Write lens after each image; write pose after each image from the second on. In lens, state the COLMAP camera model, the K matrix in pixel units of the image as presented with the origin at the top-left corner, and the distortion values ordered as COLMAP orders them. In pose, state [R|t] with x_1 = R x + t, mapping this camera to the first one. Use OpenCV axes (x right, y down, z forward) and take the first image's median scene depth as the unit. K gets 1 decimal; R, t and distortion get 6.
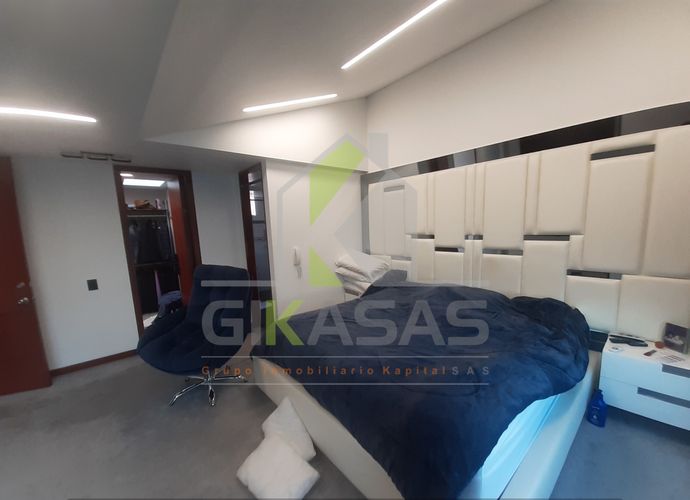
lens RADIAL K [[274.3, 0, 358.9], [0, 274.3, 264.1], [0, 0, 1]] dist [0.000509, -0.000030]
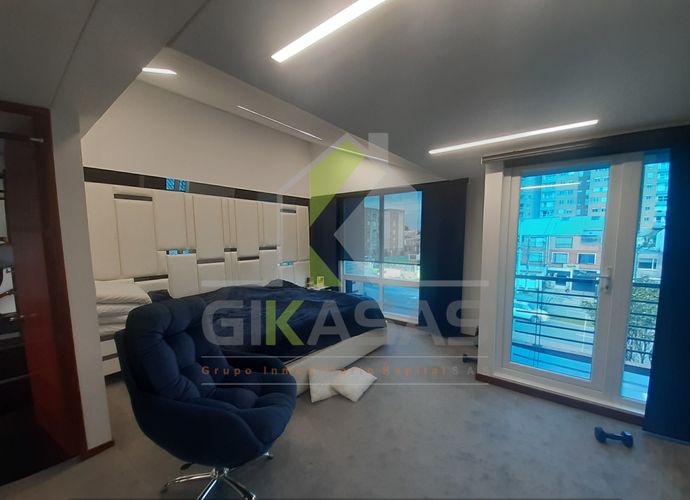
lens RADIAL K [[274.3, 0, 358.9], [0, 274.3, 264.1], [0, 0, 1]] dist [0.000509, -0.000030]
pose [[-0.184633, -0.067980, 0.980454, -1.145996], [0.146838, 0.984500, 0.095912, -0.072604], [-0.971776, 0.161676, -0.171789, 0.683217]]
